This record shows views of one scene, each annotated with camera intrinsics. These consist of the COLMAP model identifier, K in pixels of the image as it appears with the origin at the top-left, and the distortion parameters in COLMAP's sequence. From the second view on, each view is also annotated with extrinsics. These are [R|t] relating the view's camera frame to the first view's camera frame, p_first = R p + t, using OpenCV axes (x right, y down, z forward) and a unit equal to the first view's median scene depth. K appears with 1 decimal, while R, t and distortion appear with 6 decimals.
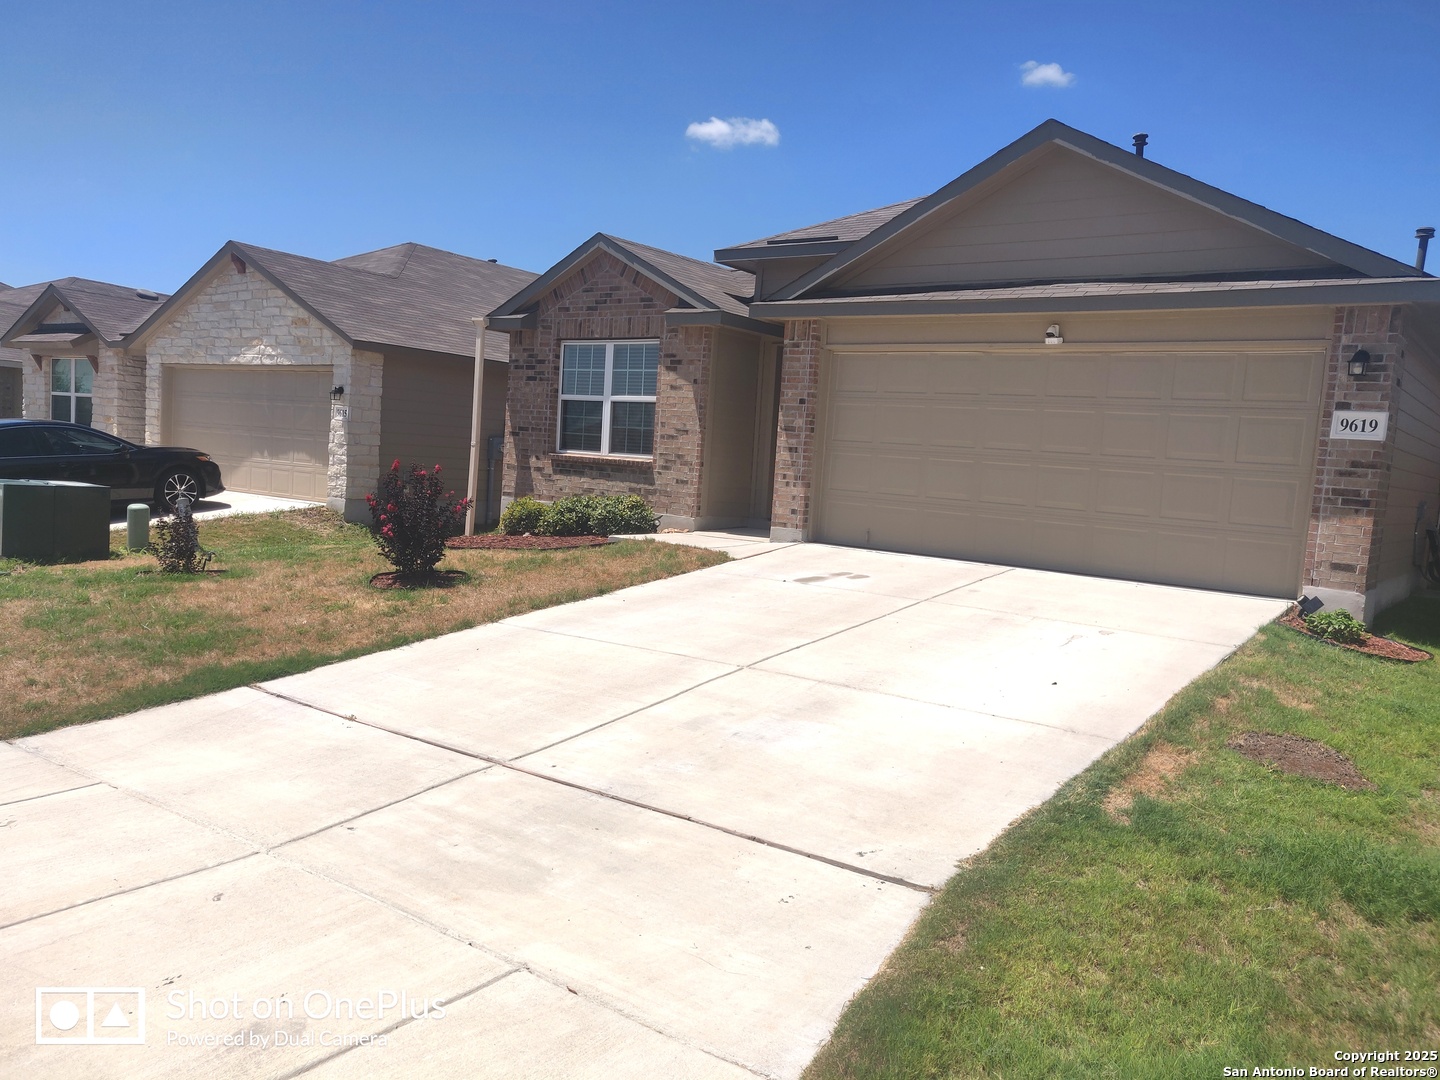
lens RADIAL K [[1144.3, 0, 717.7], [0, 1144.3, 558.2], [0, 0, 1]] dist [0.004273, 0.074253]
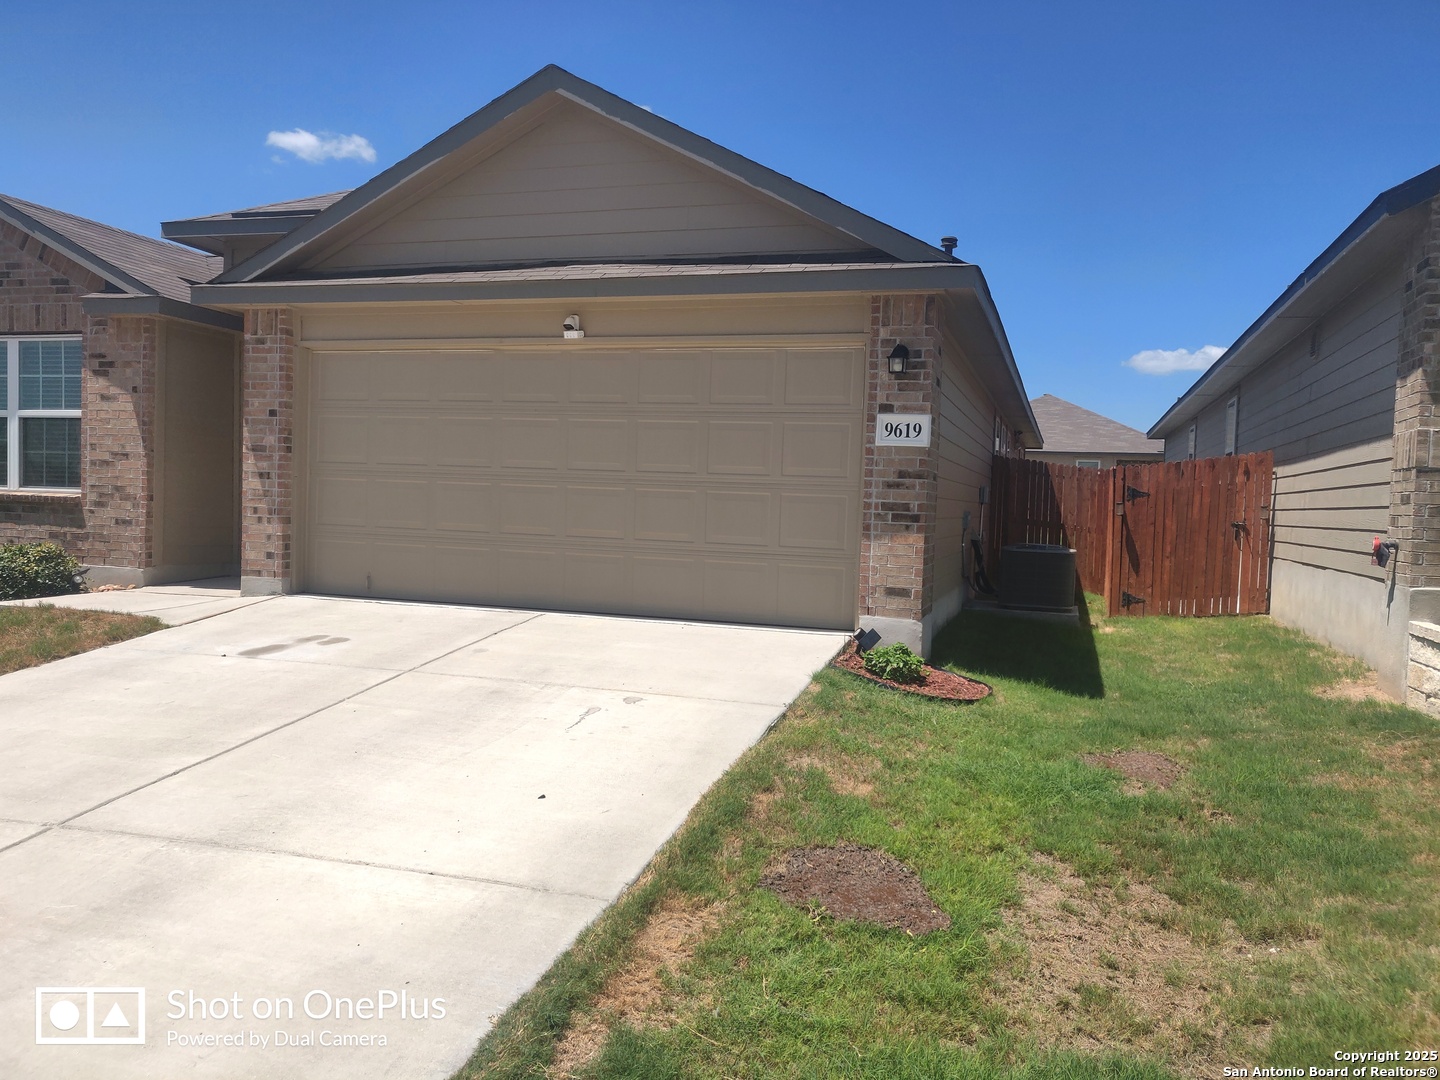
lens RADIAL K [[1144.3, 0, 717.7], [0, 1144.3, 558.2], [0, 0, 1]] dist [0.004273, 0.074253]
pose [[0.942559, -0.053030, 0.329803, 0.123765], [0.059846, 0.998152, -0.010540, -0.016151], [-0.328634, 0.029672, 0.943991, 0.216566]]
